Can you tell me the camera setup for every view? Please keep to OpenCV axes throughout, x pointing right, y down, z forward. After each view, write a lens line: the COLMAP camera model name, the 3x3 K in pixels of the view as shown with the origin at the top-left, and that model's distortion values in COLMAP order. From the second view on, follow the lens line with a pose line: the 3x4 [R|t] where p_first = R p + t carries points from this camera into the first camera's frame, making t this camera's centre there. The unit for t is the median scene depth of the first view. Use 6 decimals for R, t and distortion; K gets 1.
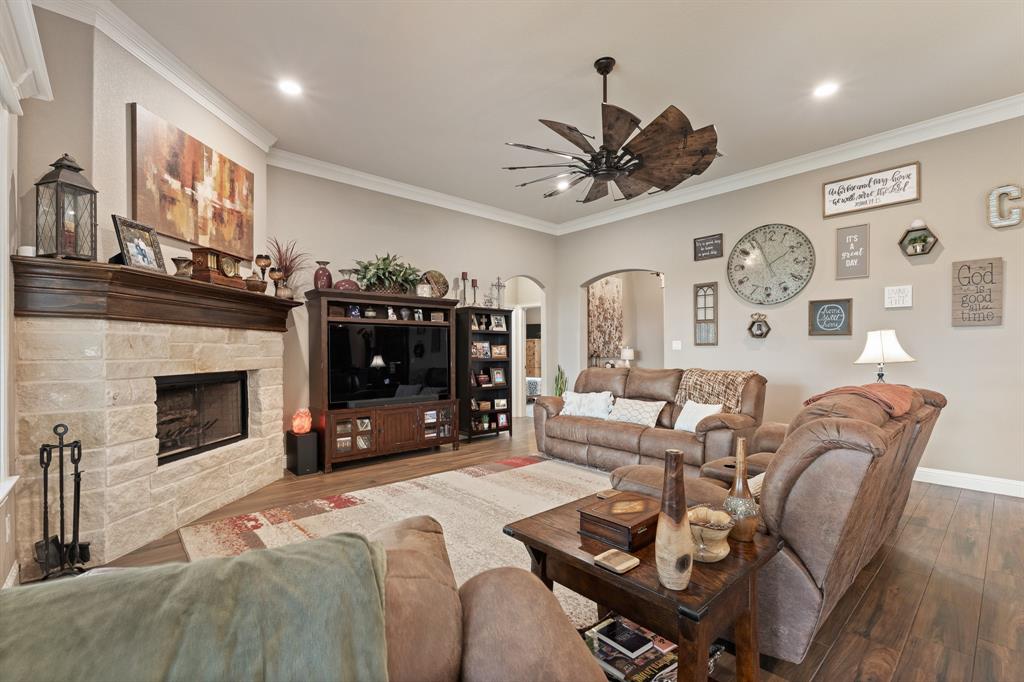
lens RADIAL K [[452.7, 0, 510.4], [0, 452.7, 350.7], [0, 0, 1]] dist [-0.003728, -0.000151]
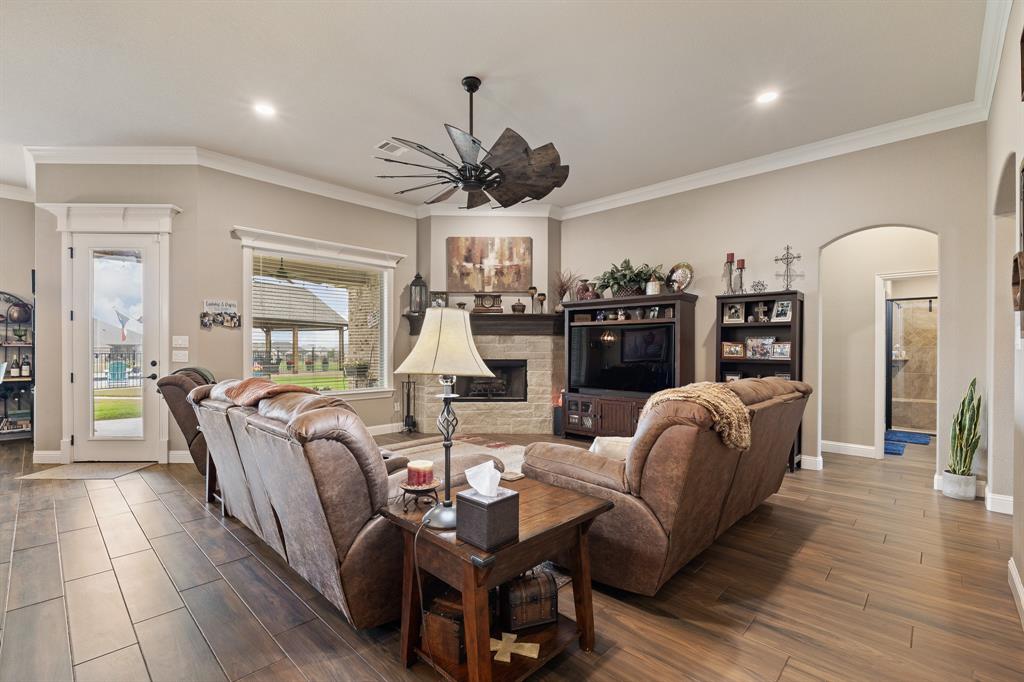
lens RADIAL K [[453.9, 0, 510.2], [0, 453.9, 346.7], [0, 0, 1]] dist [0.000944, 0.000402]
pose [[0.089310, 0.001831, -0.996002, 1.200464], [-0.003066, 0.999994, 0.001563, -0.007521], [0.995999, 0.002914, 0.089315, 0.922545]]
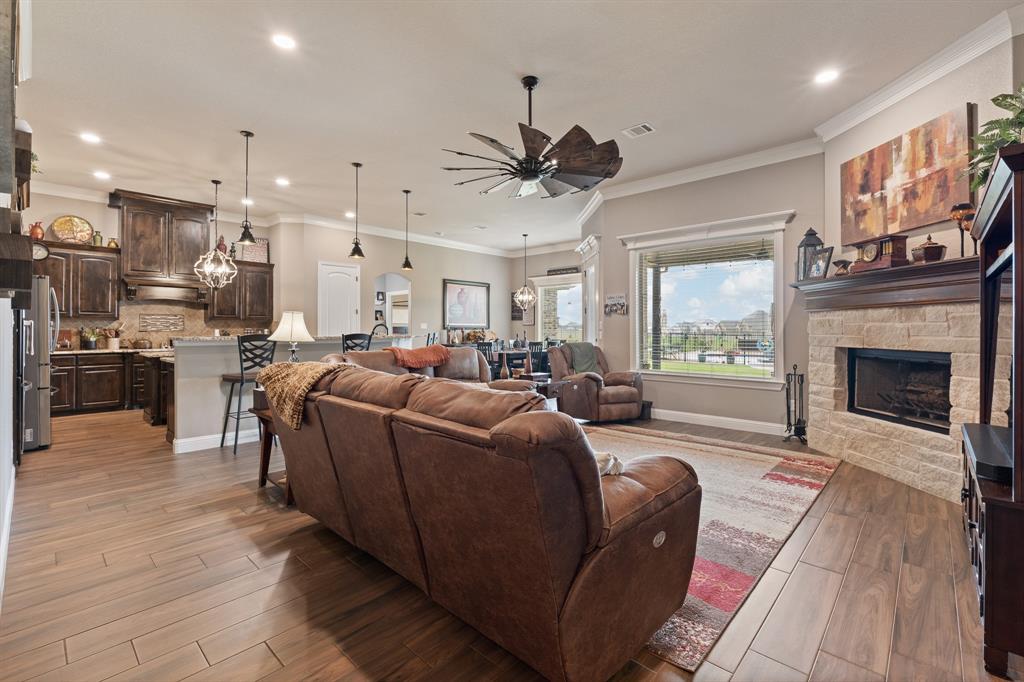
lens RADIAL K [[450.7, 0, 512.8], [0, 450.7, 325.2], [0, 0, 1]] dist [-0.007625, 0.000384]
pose [[-0.994805, -0.000417, -0.101799, 0.342369], [0.000471, 0.999962, -0.008699, -0.000826], [0.101798, -0.008702, -0.994767, 1.977553]]
